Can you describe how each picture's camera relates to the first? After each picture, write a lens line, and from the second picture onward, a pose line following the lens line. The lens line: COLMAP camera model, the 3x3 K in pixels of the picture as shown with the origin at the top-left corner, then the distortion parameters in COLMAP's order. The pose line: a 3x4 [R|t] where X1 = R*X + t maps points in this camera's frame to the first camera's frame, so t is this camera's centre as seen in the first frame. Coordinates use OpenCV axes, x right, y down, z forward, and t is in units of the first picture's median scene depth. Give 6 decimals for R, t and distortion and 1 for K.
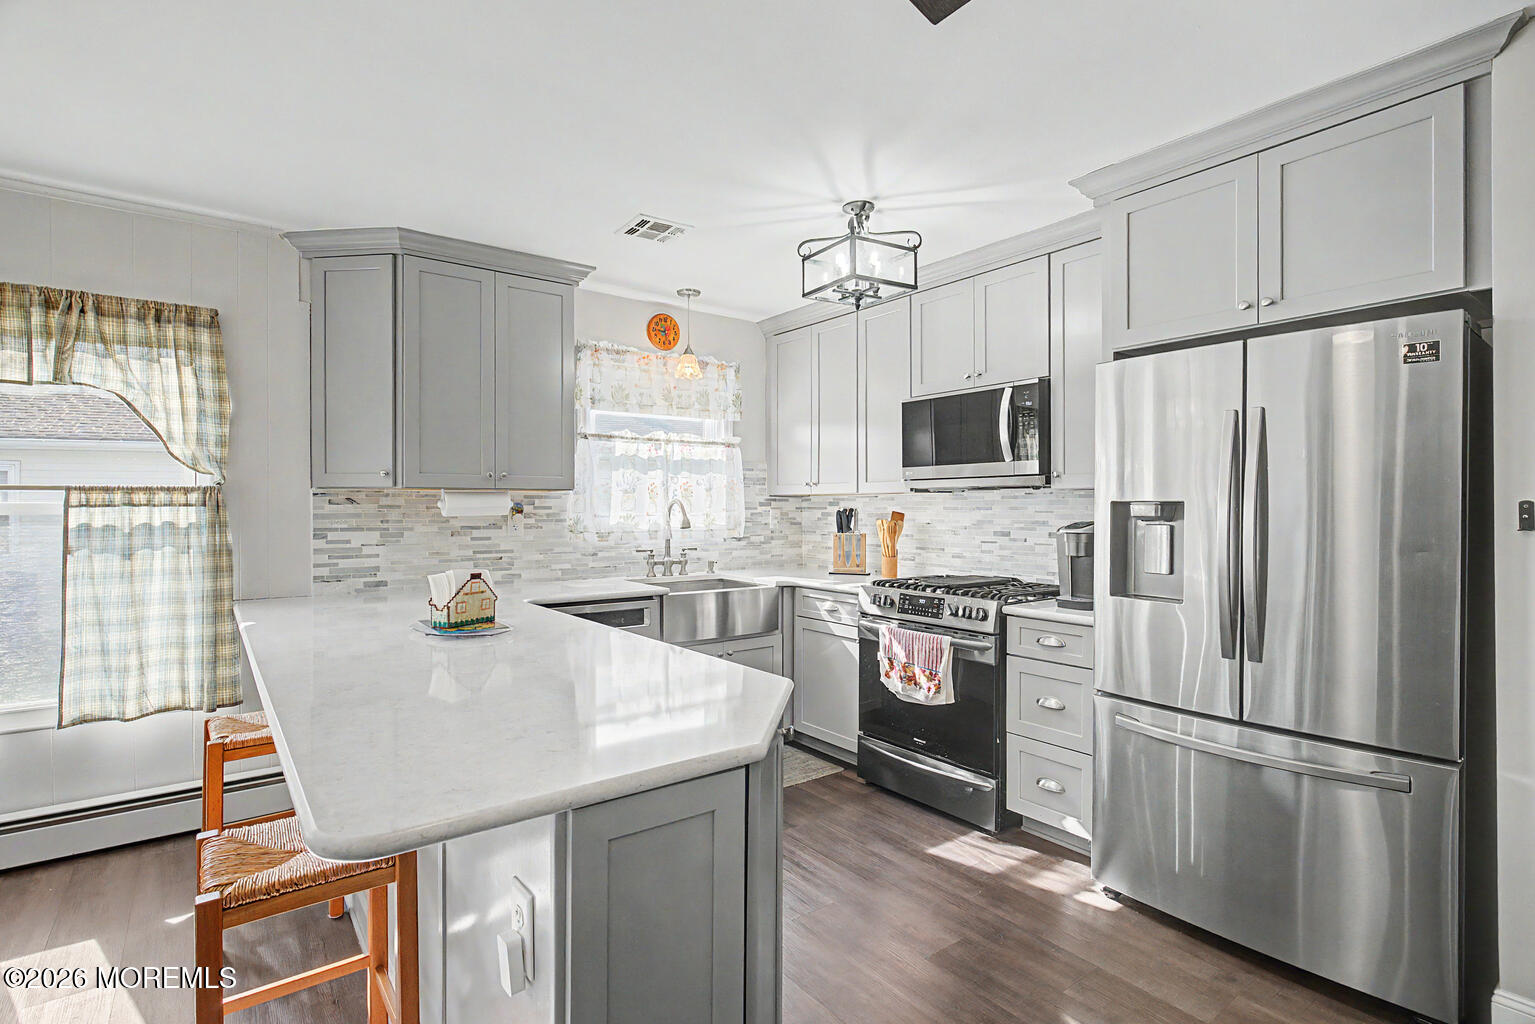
lens RADIAL K [[738.2, 0, 767.5], [0, 738.2, 512.0], [0, 0, 1]] dist [-0.009741, 0.000018]
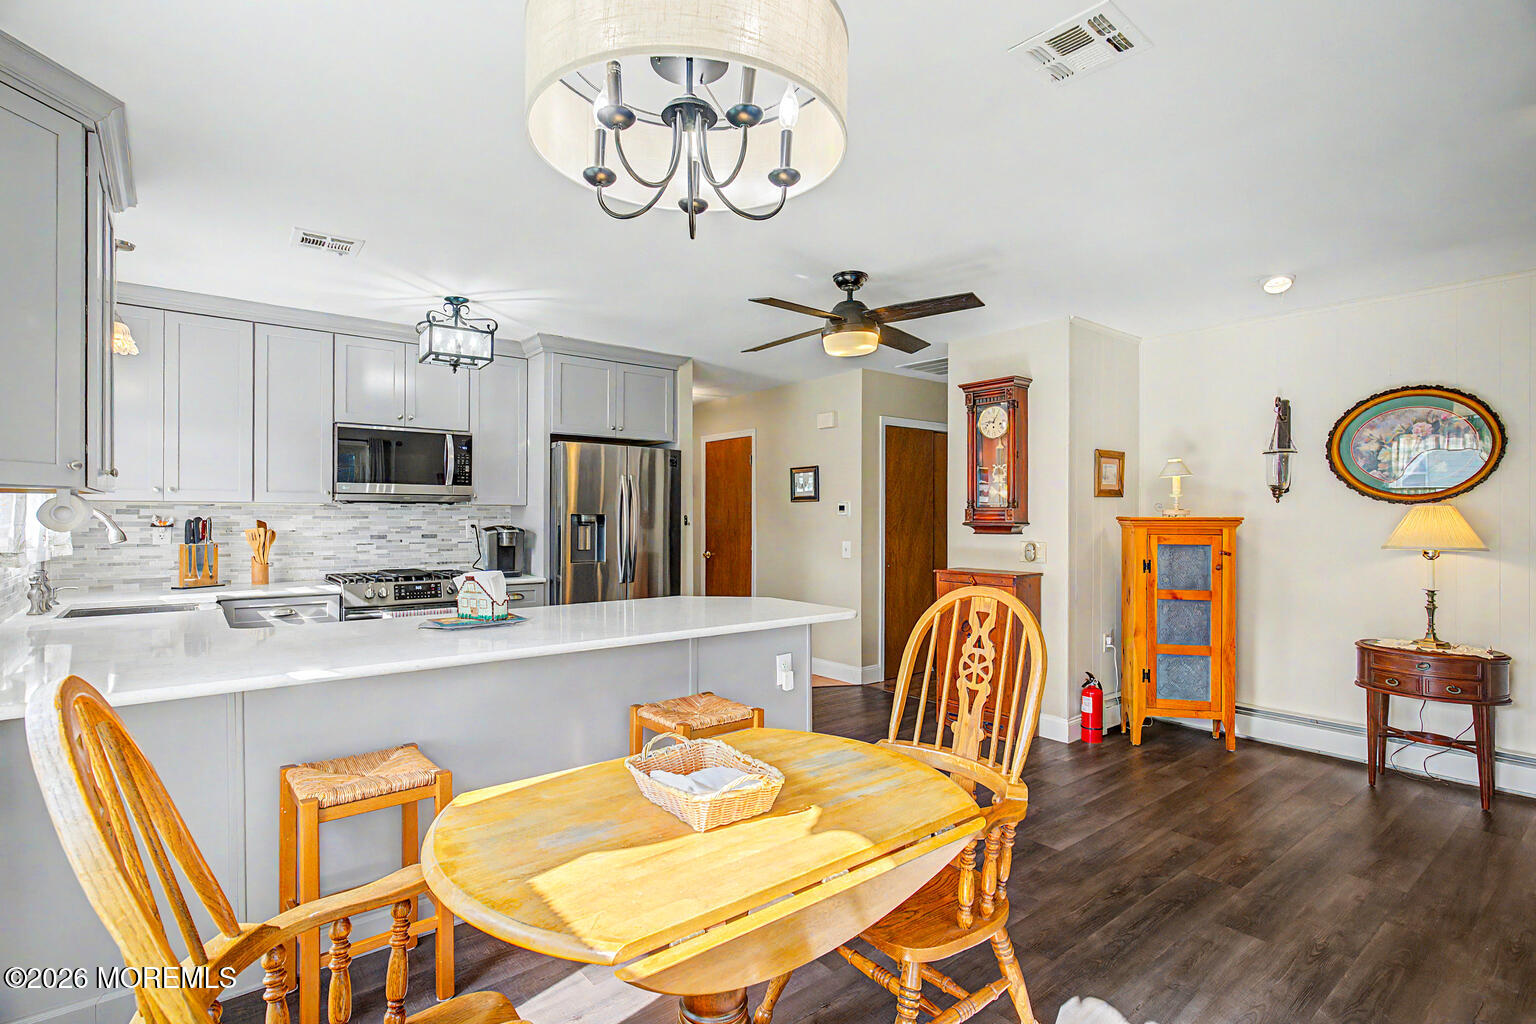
lens RADIAL K [[738.6, 0, 768.0], [0, 738.6, 512.0], [0, 0, 1]] dist [-0.009741, 0.000018]
pose [[-0.031051, 0.006942, 0.999494, -1.036188], [0.003238, 0.999971, -0.006844, -0.003294], [-0.999513, 0.003024, -0.031073, 0.377476]]
